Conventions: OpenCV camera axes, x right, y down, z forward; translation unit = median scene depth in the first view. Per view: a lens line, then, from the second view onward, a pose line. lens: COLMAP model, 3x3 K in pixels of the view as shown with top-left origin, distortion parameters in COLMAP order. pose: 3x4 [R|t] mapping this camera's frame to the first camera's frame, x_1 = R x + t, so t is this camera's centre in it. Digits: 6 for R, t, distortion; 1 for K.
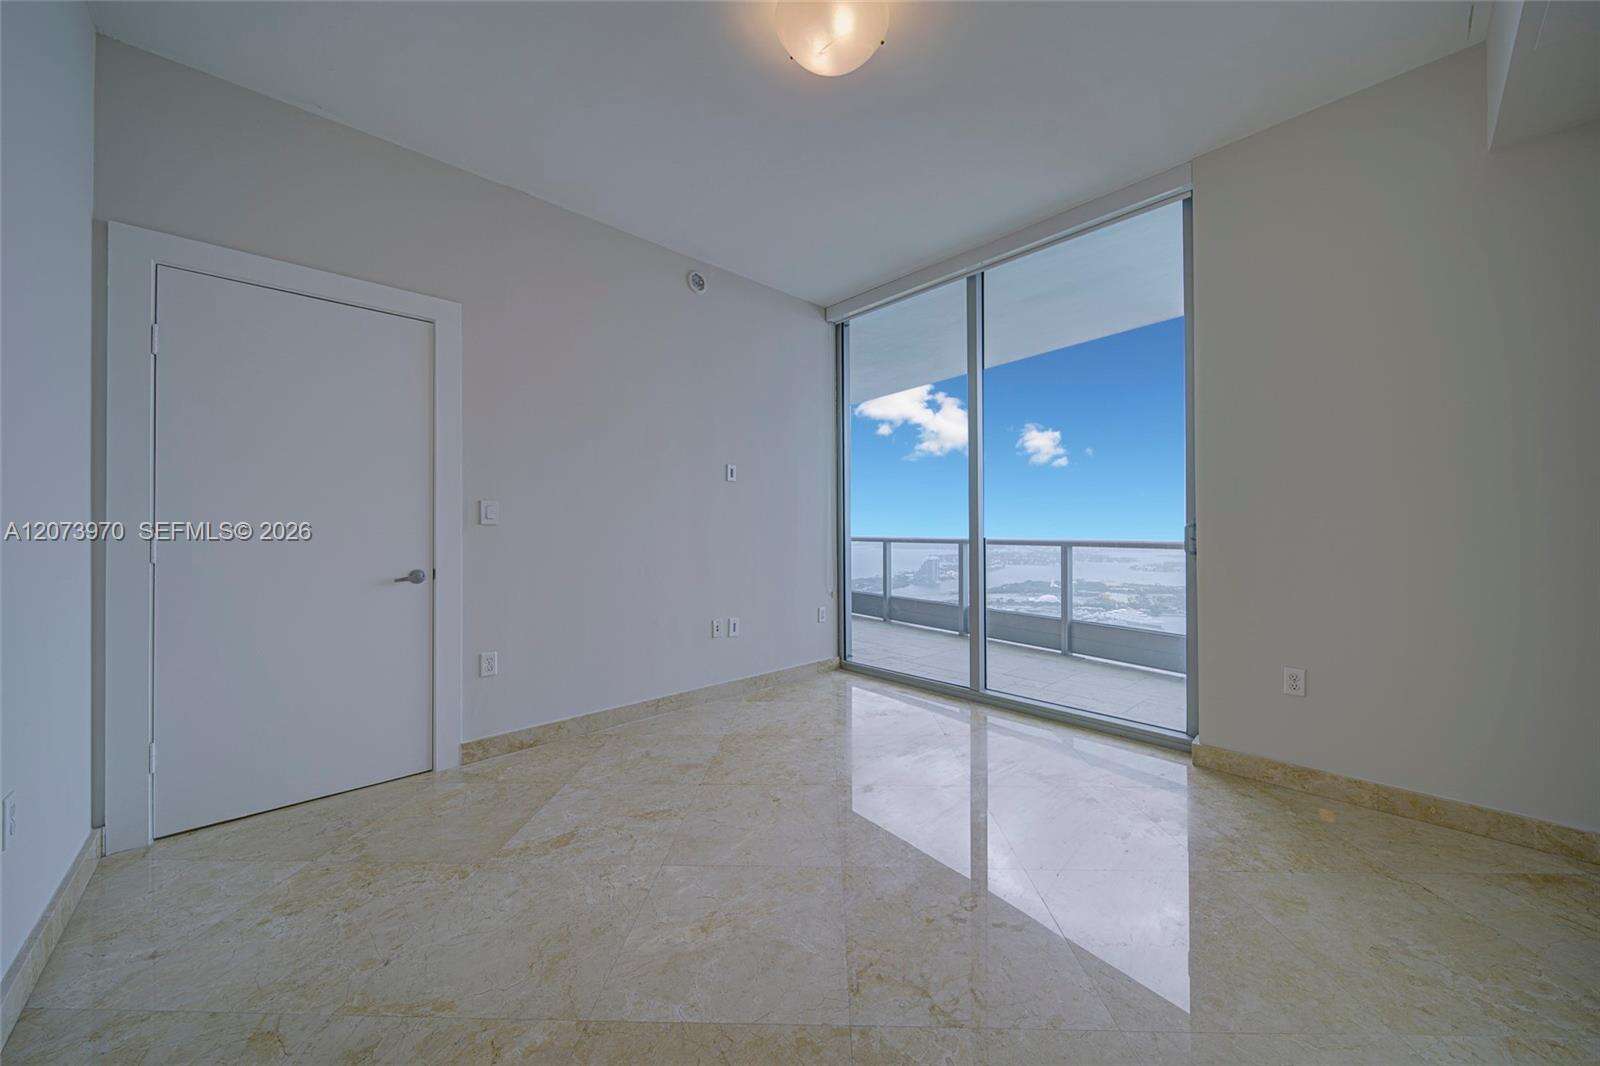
lens RADIAL K [[578.1, 0, 817.6], [0, 578.1, 522.8], [0, 0, 1]] dist [0.000617, -0.000073]
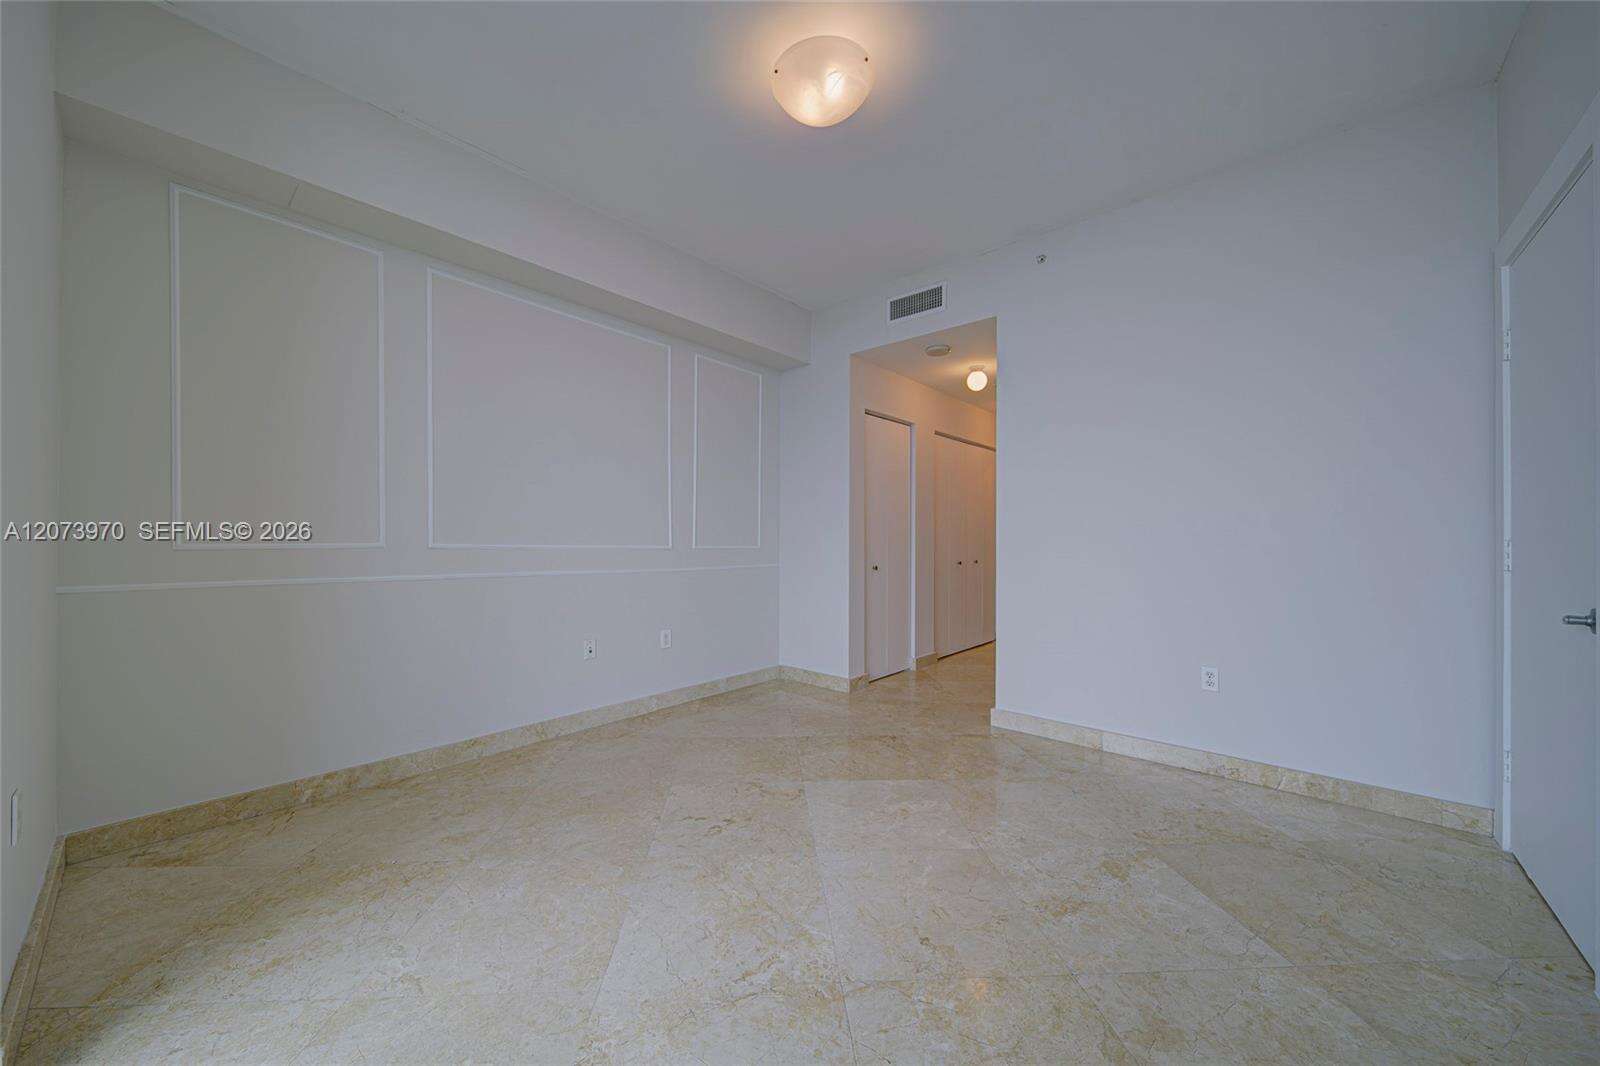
lens RADIAL K [[560.8, 0, 791.2], [0, 560.8, 545.0], [0, 0, 1]] dist [0.000017, -0.000120]
pose [[-0.997986, 0.003142, -0.063359, 0.079681], [0.003282, 0.999992, -0.002095, 0.013310], [0.063352, -0.002298, -0.997989, 1.069878]]
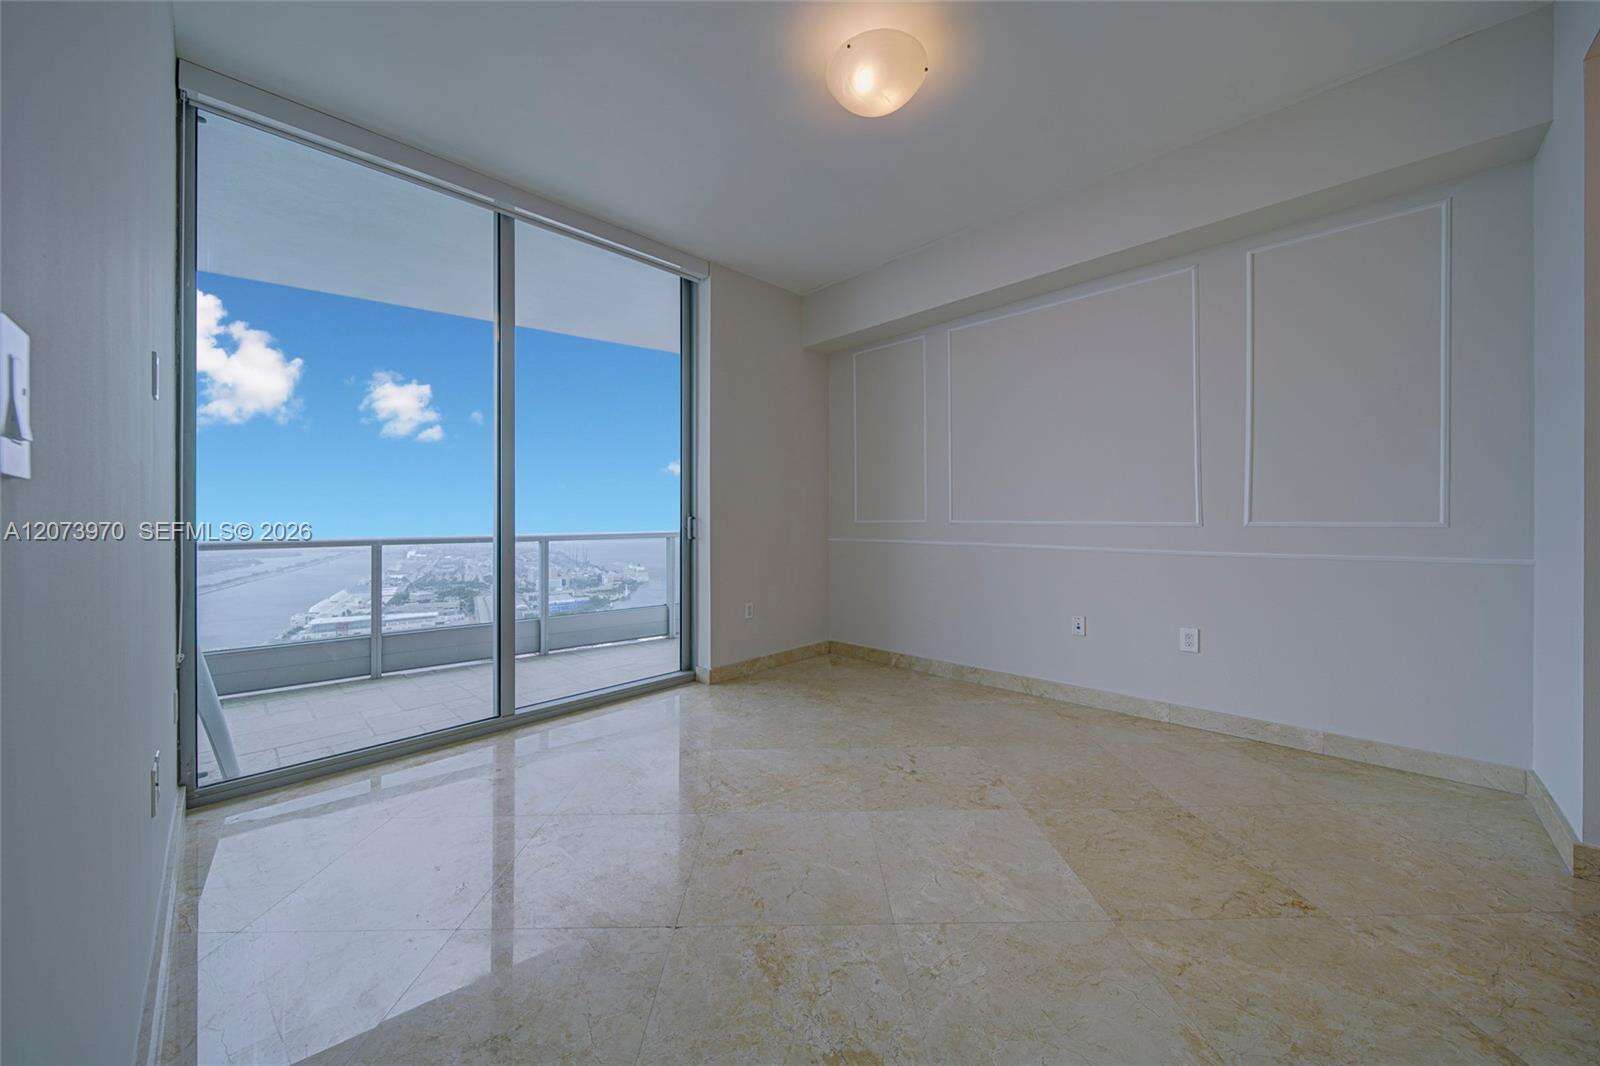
lens RADIAL K [[562.6, 0, 801.5], [0, 562.6, 525.6], [0, 0, 1]] dist [0.000343, -0.000527]
pose [[-0.034171, -0.005829, 0.999399, -0.559899], [0.001311, 0.999982, 0.005877, 0.011391], [-0.999415, 0.001511, -0.034163, 0.612238]]
